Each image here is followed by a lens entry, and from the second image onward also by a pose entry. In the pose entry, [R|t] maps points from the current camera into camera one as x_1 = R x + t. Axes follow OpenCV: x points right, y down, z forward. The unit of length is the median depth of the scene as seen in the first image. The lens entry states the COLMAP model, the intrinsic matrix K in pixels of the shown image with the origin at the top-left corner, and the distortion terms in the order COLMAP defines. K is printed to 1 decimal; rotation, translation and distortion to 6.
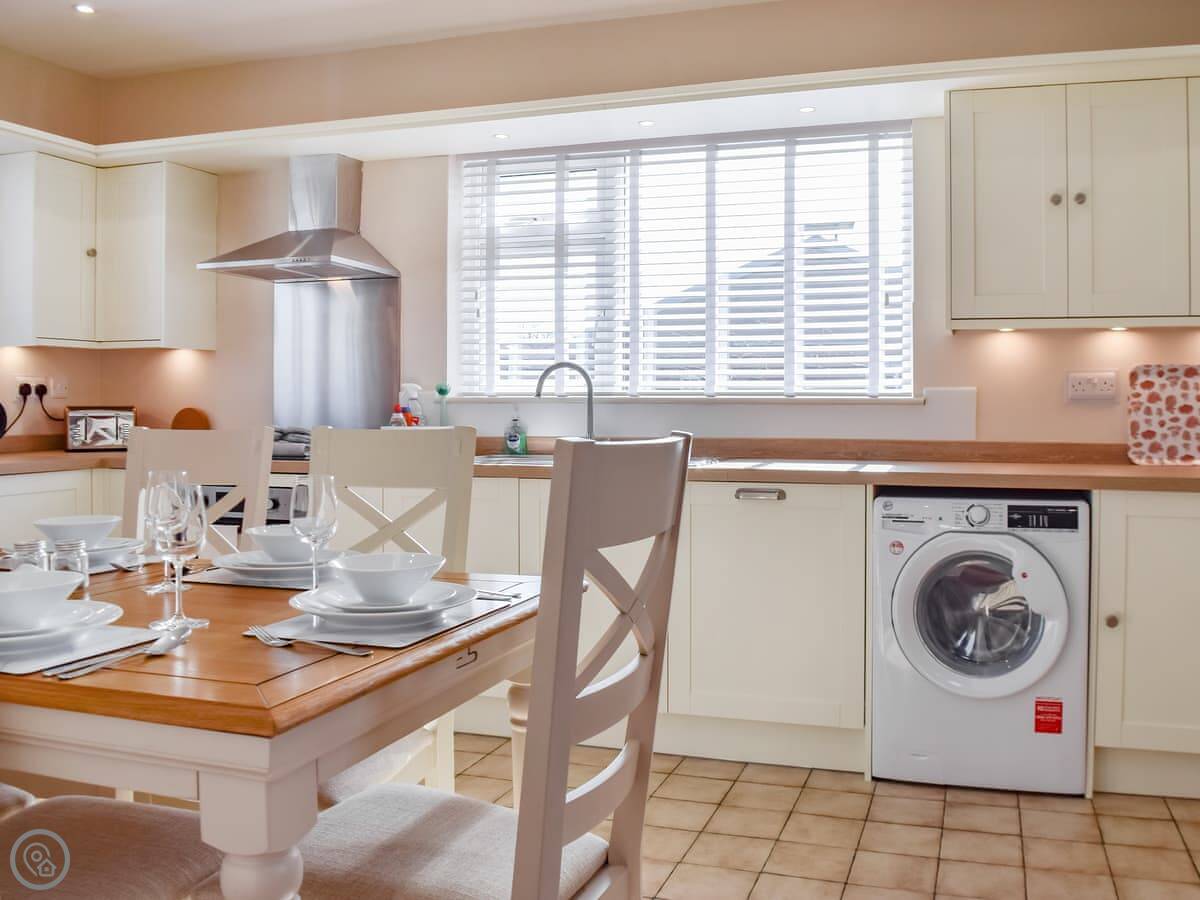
lens RADIAL K [[1113.4, 0, 603.8], [0, 1113.4, 411.0], [0, 0, 1]] dist [-0.077893, 0.009486]
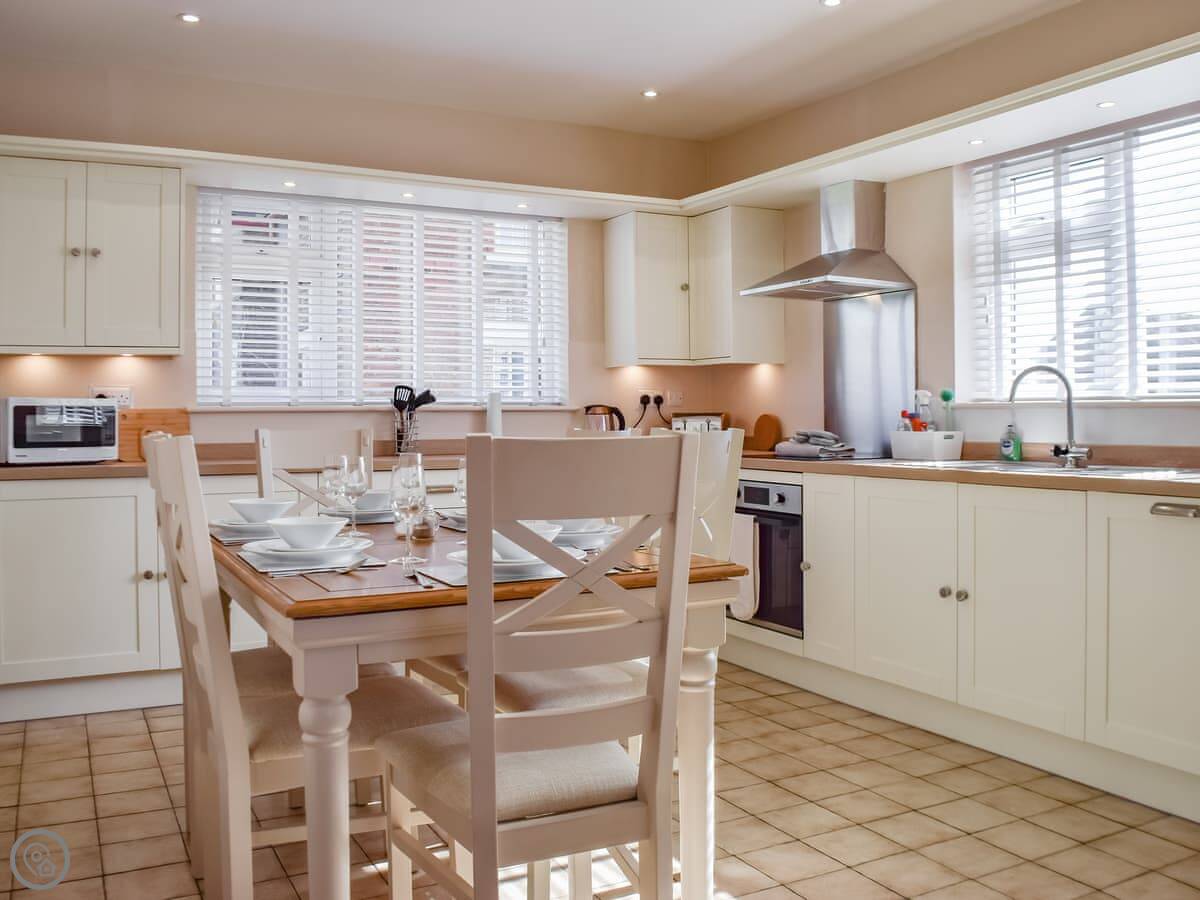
lens RADIAL K [[1113.4, 0, 603.8], [0, 1113.4, 411.0], [0, 0, 1]] dist [-0.077893, 0.009486]
pose [[0.712969, -0.004208, -0.701183, 0.342062], [0.002671, 0.999991, -0.003286, -0.002680], [0.701191, 0.000470, 0.712974, 0.052299]]
